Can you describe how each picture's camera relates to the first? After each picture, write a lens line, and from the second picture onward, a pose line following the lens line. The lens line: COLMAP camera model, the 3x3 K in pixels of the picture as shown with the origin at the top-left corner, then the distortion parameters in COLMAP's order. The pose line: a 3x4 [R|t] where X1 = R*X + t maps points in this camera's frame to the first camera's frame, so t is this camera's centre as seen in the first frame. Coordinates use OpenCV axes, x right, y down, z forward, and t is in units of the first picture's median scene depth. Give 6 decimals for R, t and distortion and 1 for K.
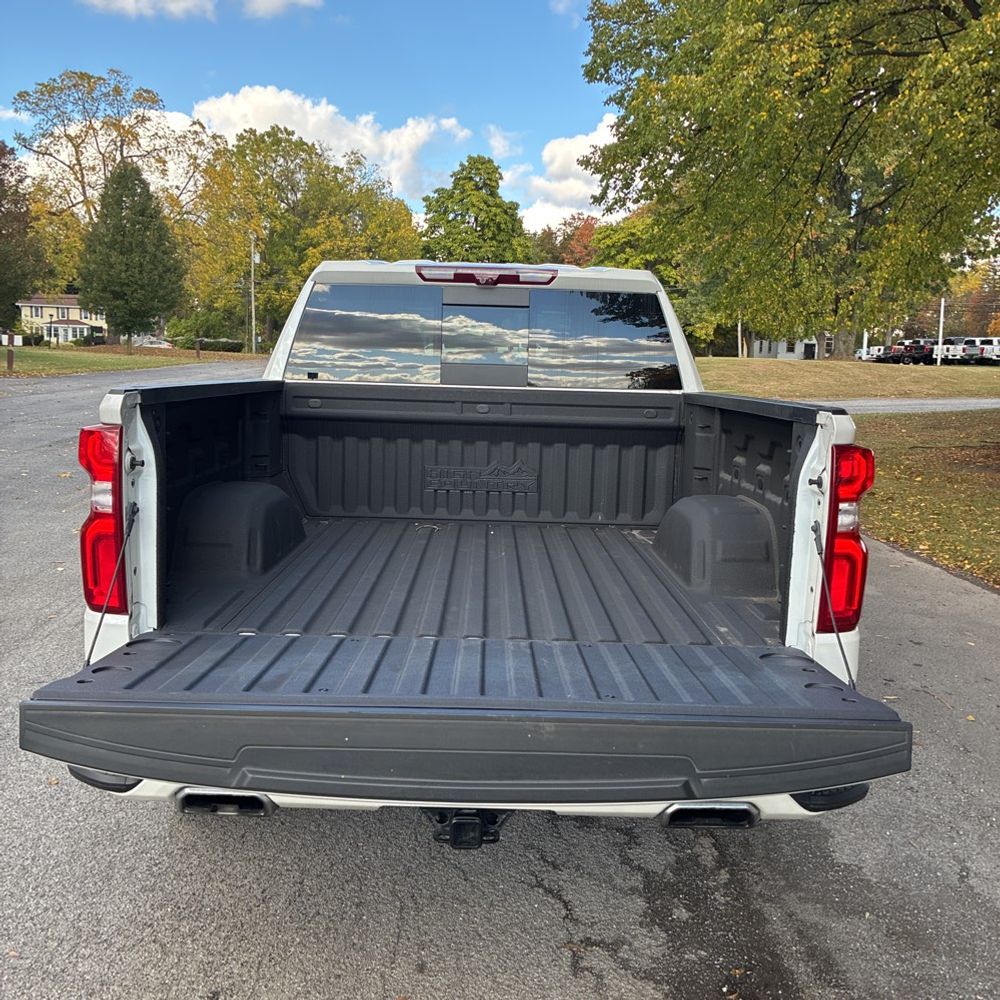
lens RADIAL K [[1019.0, 0, 484.6], [0, 1019.0, 511.4], [0, 0, 1]] dist [0.023012, 0.000000]
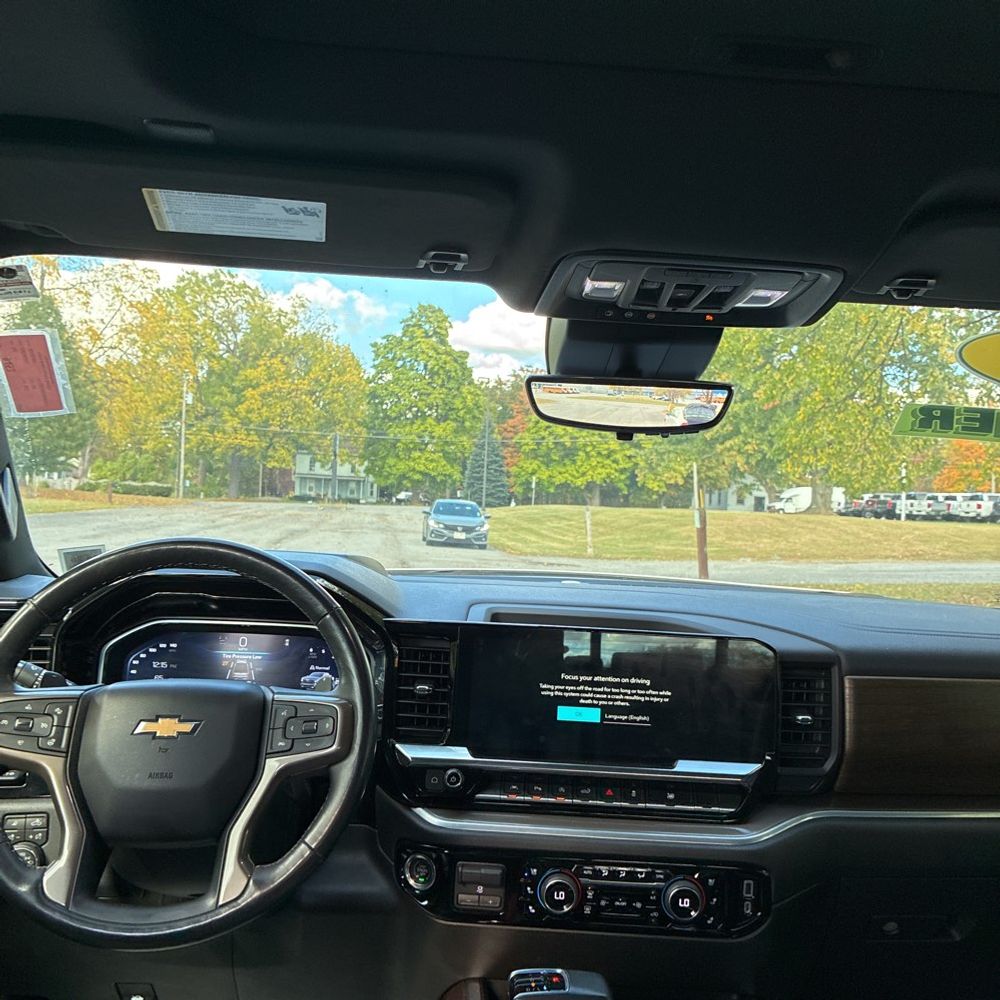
lens RADIAL K [[1019.0, 0, 500.8], [0, 1019.0, 489.2], [0, 0, 1]] dist [0.023012, 0.000000]
pose [[0.997750, 0.014657, 0.065424, 0.003543], [-0.003627, 0.986184, -0.165613, -0.013617], [-0.066947, 0.165003, 0.984018, 0.089458]]
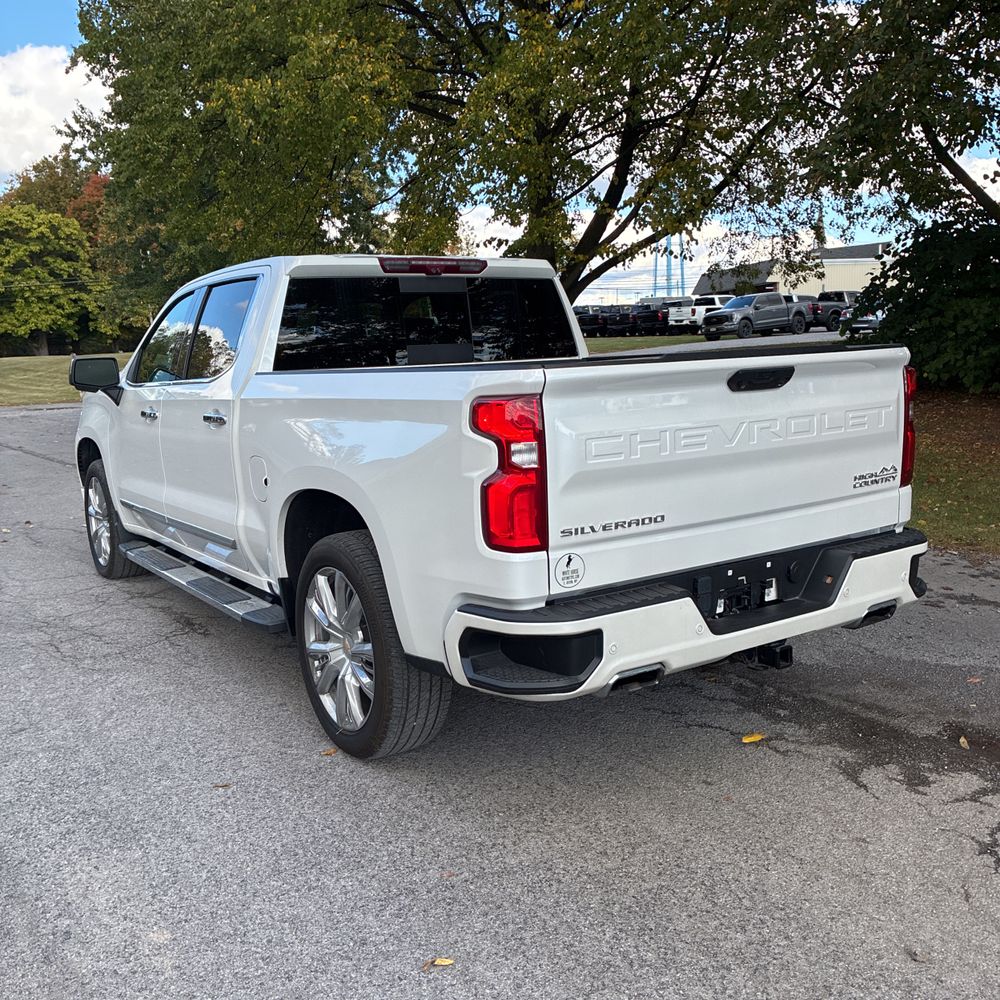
lens RADIAL K [[1019.0, 0, 506.7], [0, 1019.0, 524.5], [0, 0, 1]] dist [0.023012, 0.000000]
pose [[0.825849, -0.155985, 0.541888, -0.047415], [0.144826, 0.987417, 0.063514, -0.000574], [-0.544976, 0.026027, 0.838047, 0.000659]]
